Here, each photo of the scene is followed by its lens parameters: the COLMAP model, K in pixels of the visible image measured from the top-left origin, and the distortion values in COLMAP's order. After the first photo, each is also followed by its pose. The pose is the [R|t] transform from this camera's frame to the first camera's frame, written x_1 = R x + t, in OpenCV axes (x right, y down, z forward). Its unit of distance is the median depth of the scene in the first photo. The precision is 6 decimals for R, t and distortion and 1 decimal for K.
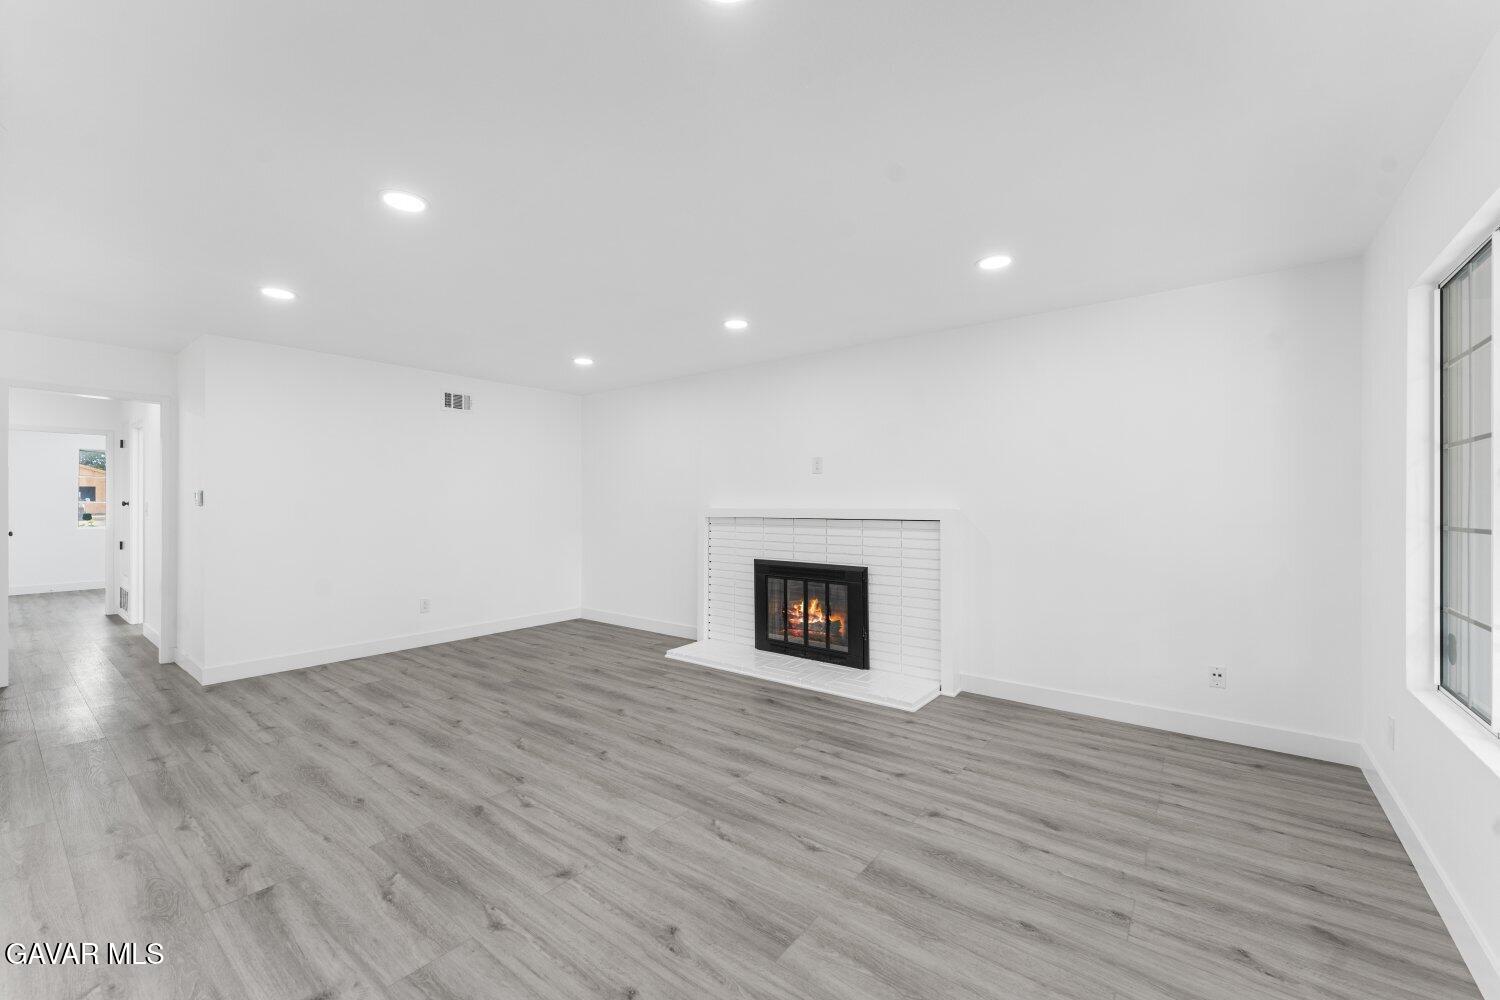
lens RADIAL K [[617.3, 0, 748.0], [0, 617.3, 505.1], [0, 0, 1]] dist [0.005158, 0.000602]
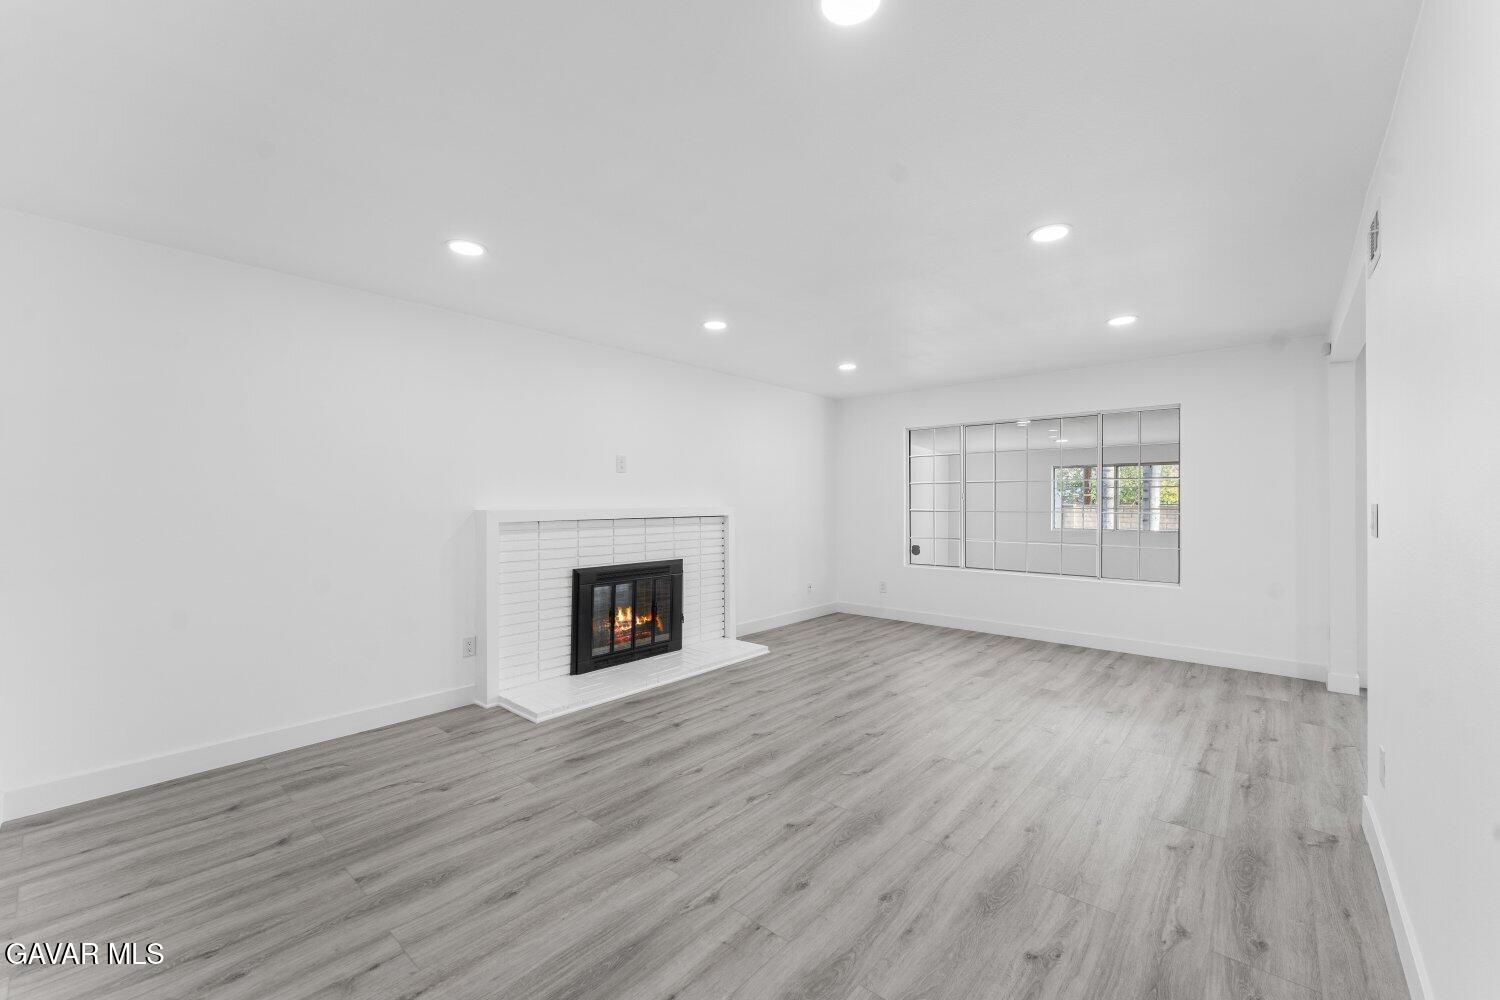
lens RADIAL K [[617.3, 0, 748.0], [0, 617.3, 505.1], [0, 0, 1]] dist [0.005158, 0.000602]
pose [[0.025905, -0.002749, 0.999661, -1.035001], [0.002939, 0.999992, 0.002673, -0.001737], [-0.999660, 0.002868, 0.025912, 0.930479]]
